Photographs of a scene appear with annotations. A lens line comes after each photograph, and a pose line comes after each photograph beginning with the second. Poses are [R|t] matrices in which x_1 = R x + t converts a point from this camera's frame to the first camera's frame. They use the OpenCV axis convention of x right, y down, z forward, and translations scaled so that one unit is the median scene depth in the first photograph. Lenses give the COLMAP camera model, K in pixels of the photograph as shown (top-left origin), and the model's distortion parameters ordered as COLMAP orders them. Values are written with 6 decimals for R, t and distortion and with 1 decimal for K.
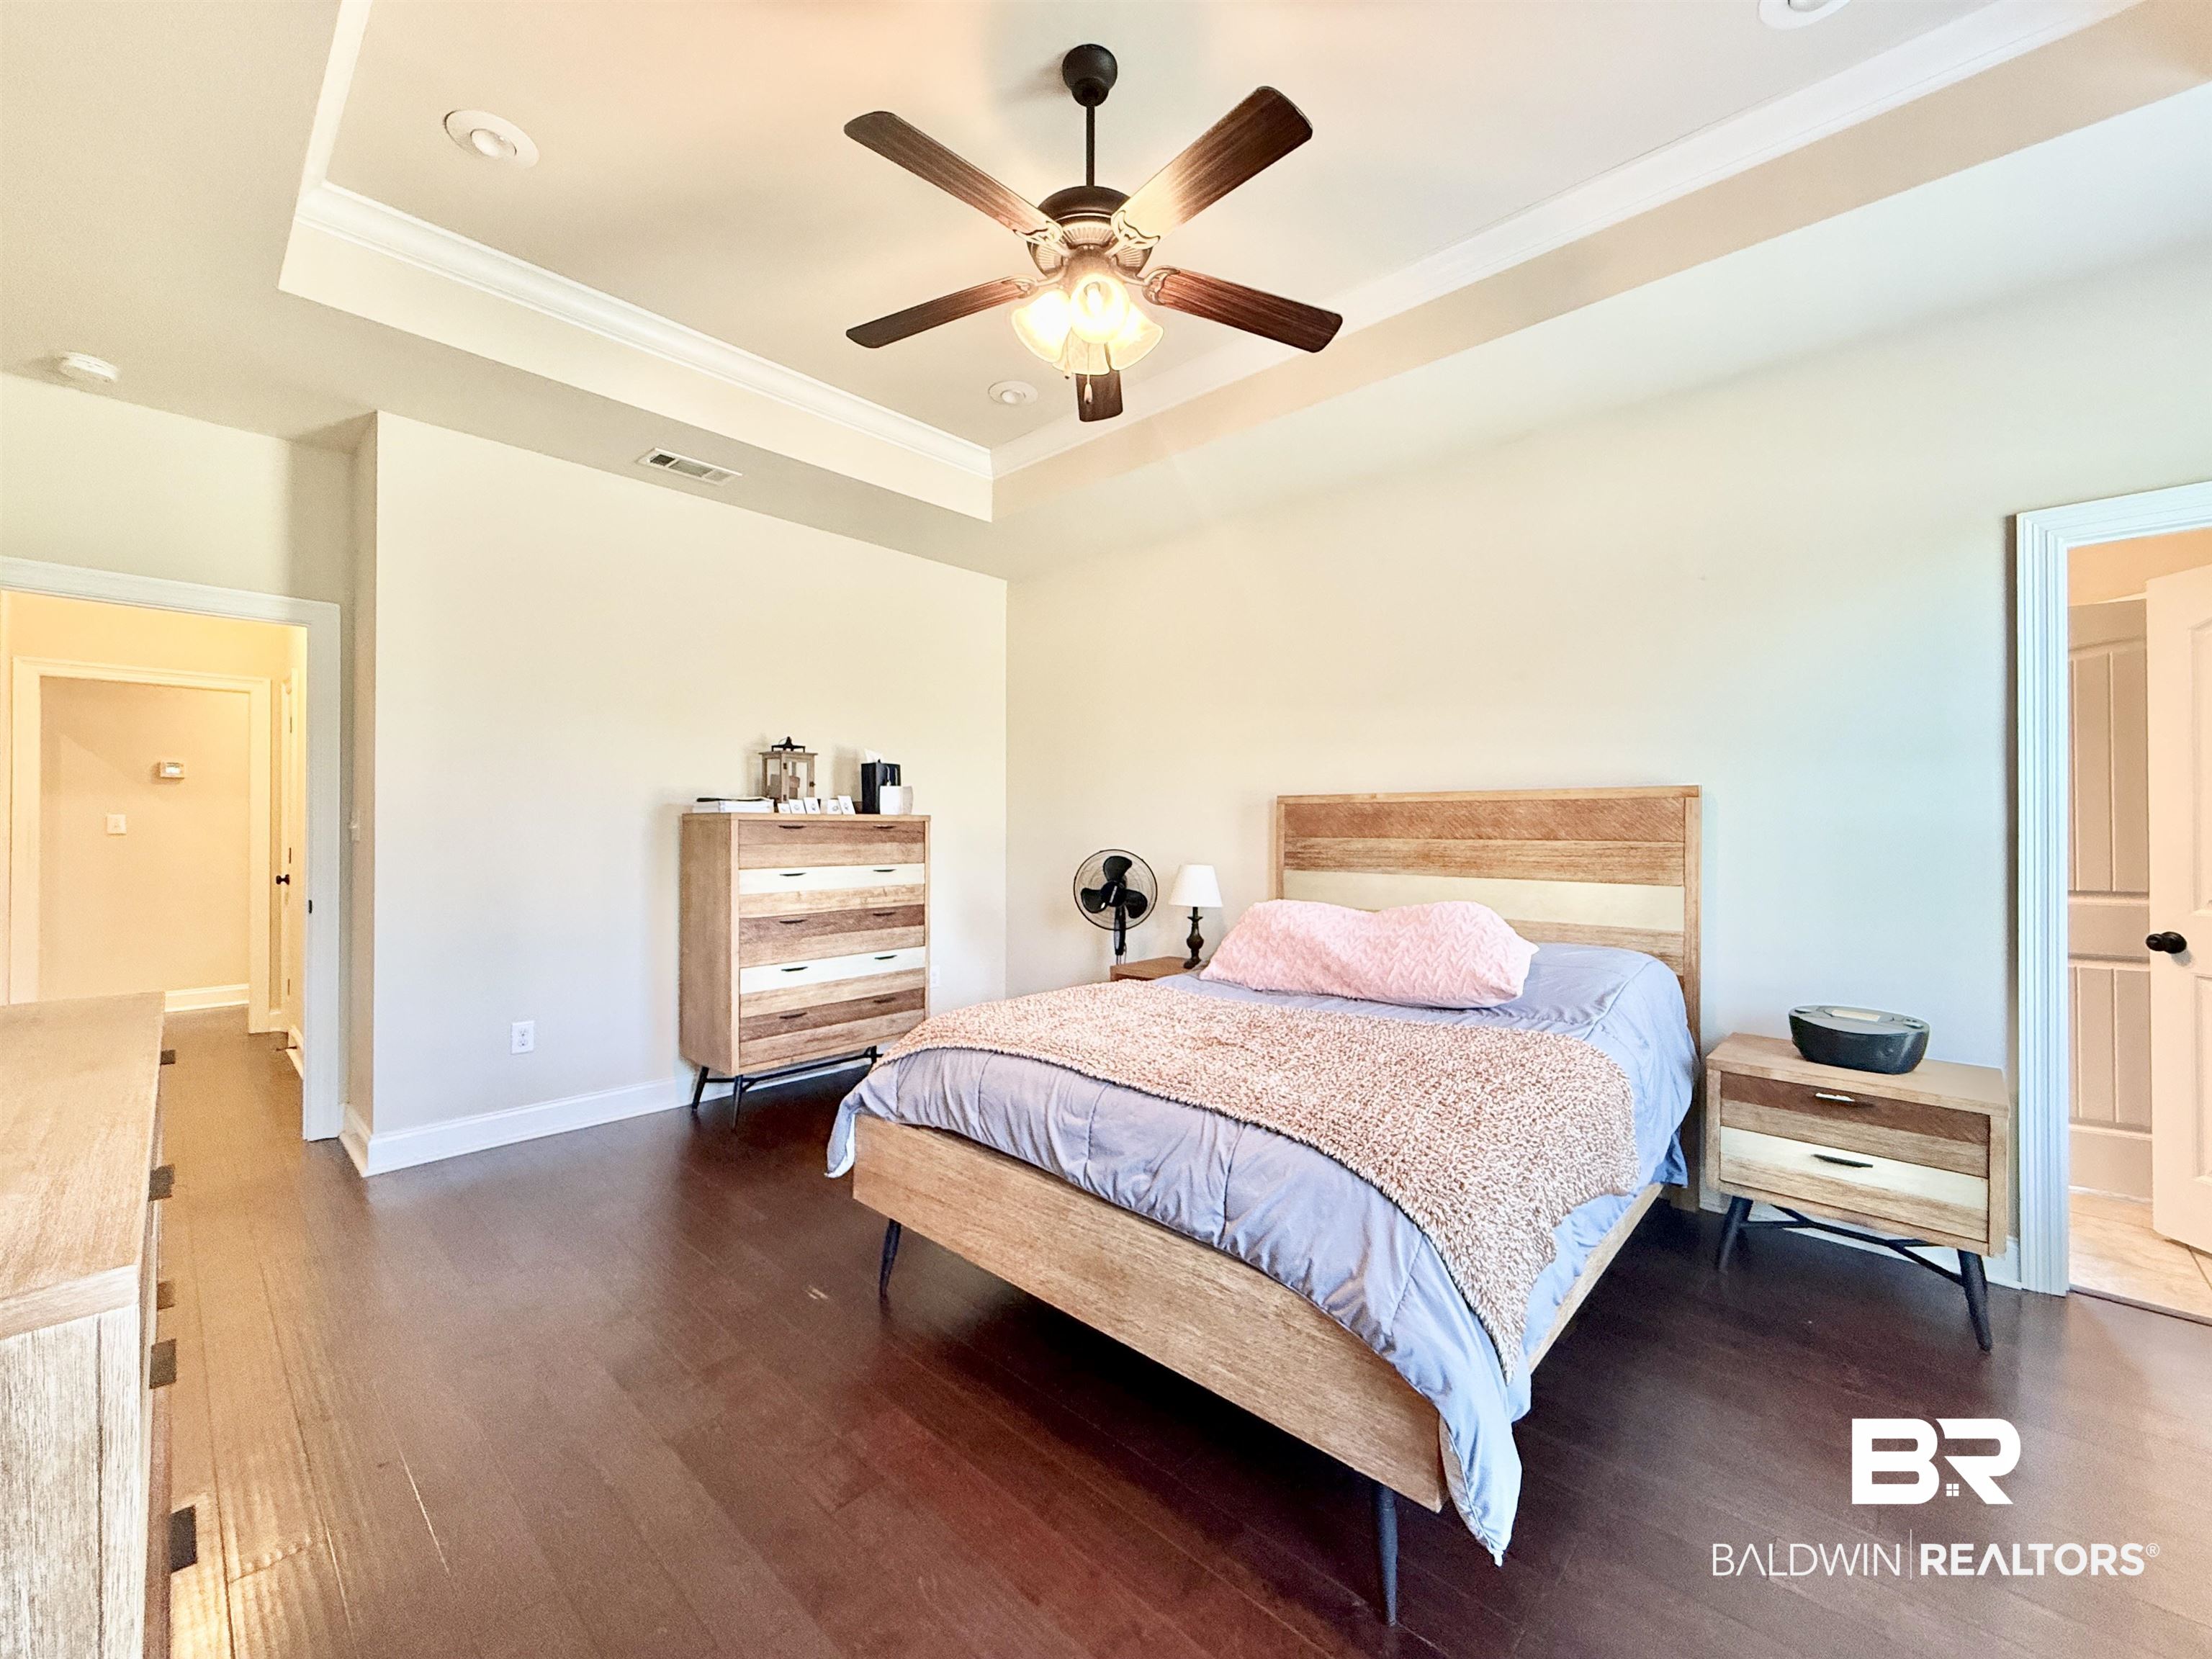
lens RADIAL K [[888.6, 0, 1107.5], [0, 888.6, 827.6], [0, 0, 1]] dist [-0.000585, 0.000263]
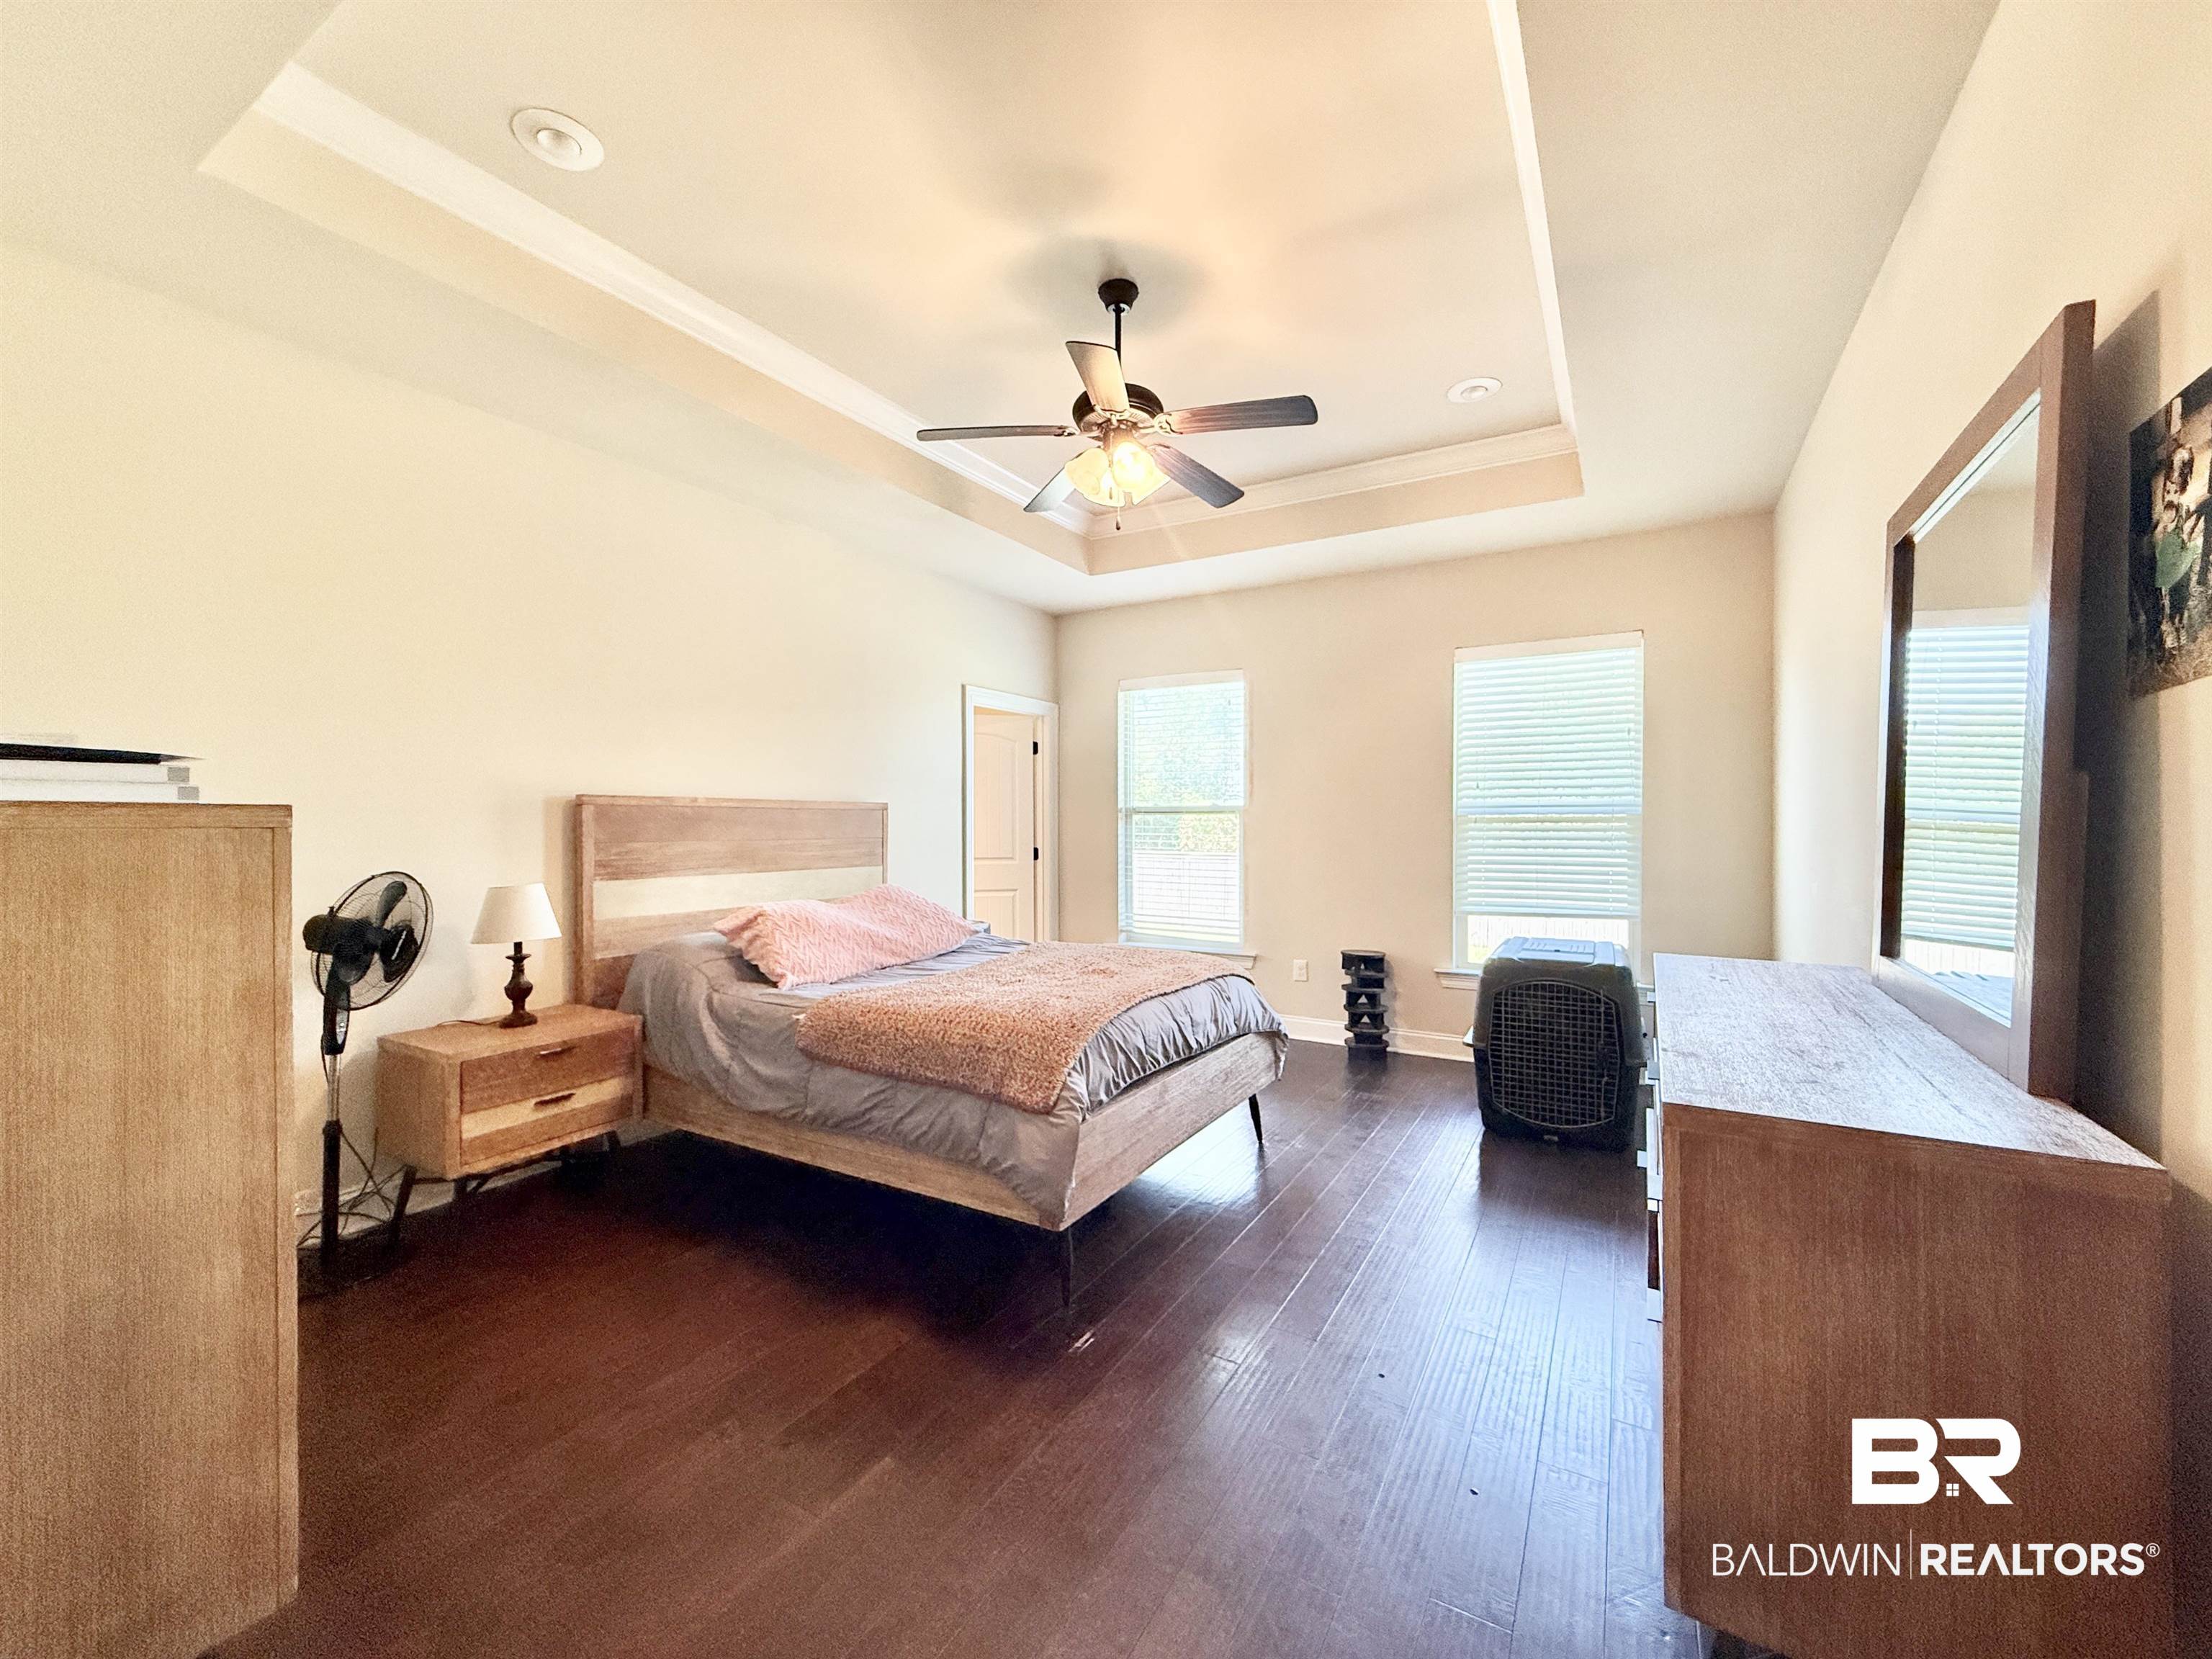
lens RADIAL K [[888.6, 0, 1107.5], [0, 888.6, 827.6], [0, 0, 1]] dist [-0.000585, 0.000263]
pose [[-0.221760, -0.004361, 0.975091, -0.717371], [0.001769, 0.999987, 0.004875, -0.007177], [-0.975100, 0.002806, -0.221750, 0.697035]]
